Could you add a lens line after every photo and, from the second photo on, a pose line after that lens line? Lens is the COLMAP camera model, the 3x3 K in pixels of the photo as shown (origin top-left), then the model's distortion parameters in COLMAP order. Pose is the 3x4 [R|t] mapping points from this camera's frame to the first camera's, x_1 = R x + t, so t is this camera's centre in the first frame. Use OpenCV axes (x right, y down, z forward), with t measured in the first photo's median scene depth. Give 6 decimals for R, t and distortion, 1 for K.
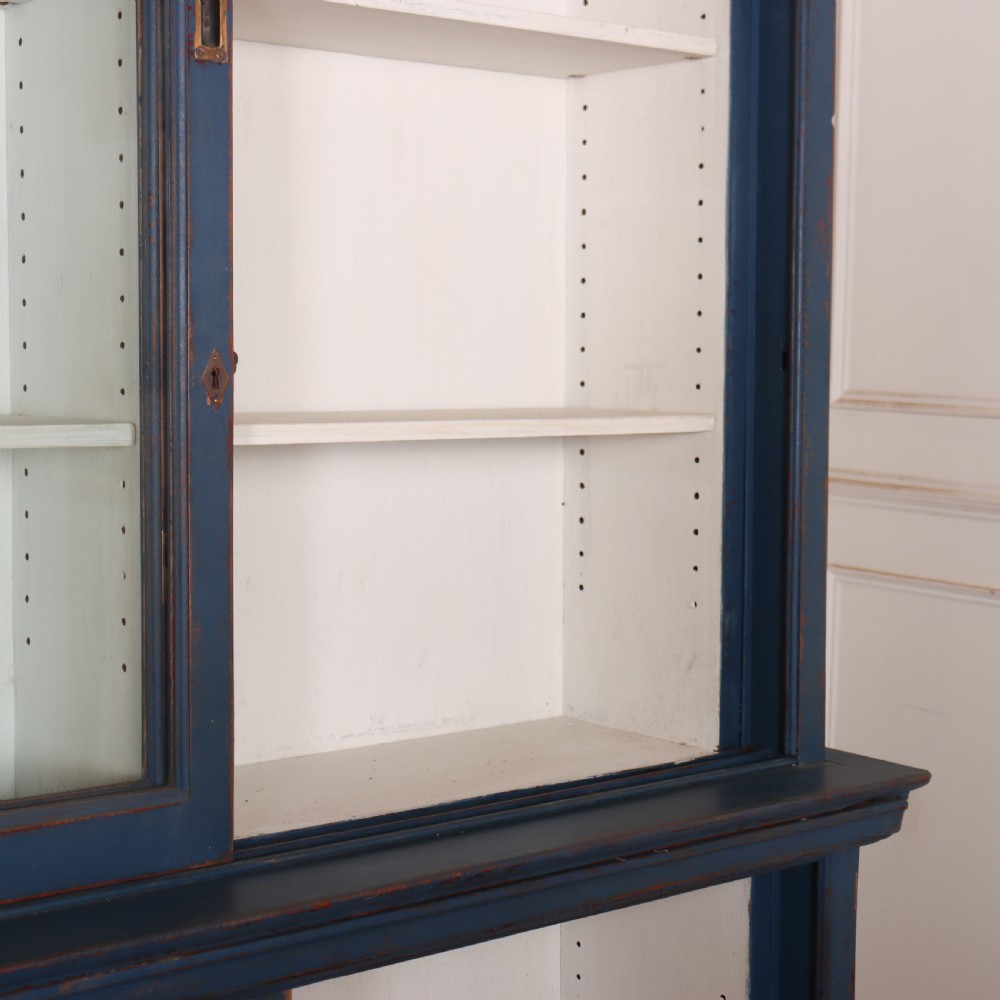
lens RADIAL K [[1844.4, 0, 499.7], [0, 1844.4, 459.6], [0, 0, 1]] dist [-0.004568, 0.105870]
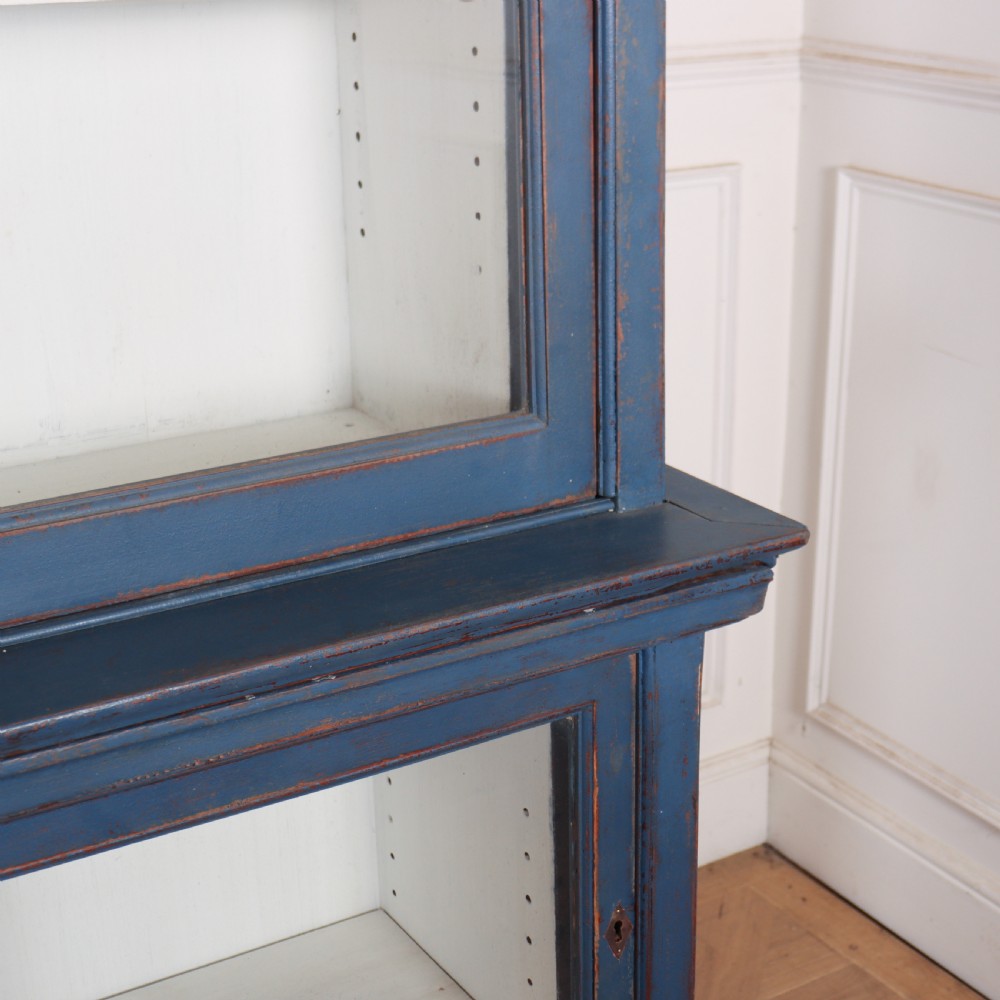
lens RADIAL K [[1769.7, 0, 500.5], [0, 1769.7, 411.8], [0, 0, 1]] dist [-0.103987, -0.142103]
pose [[0.994031, 0.013358, -0.108274, 0.189598], [0.010737, 0.975677, 0.218949, -0.011854], [0.108565, -0.218804, 0.969710, 0.378358]]
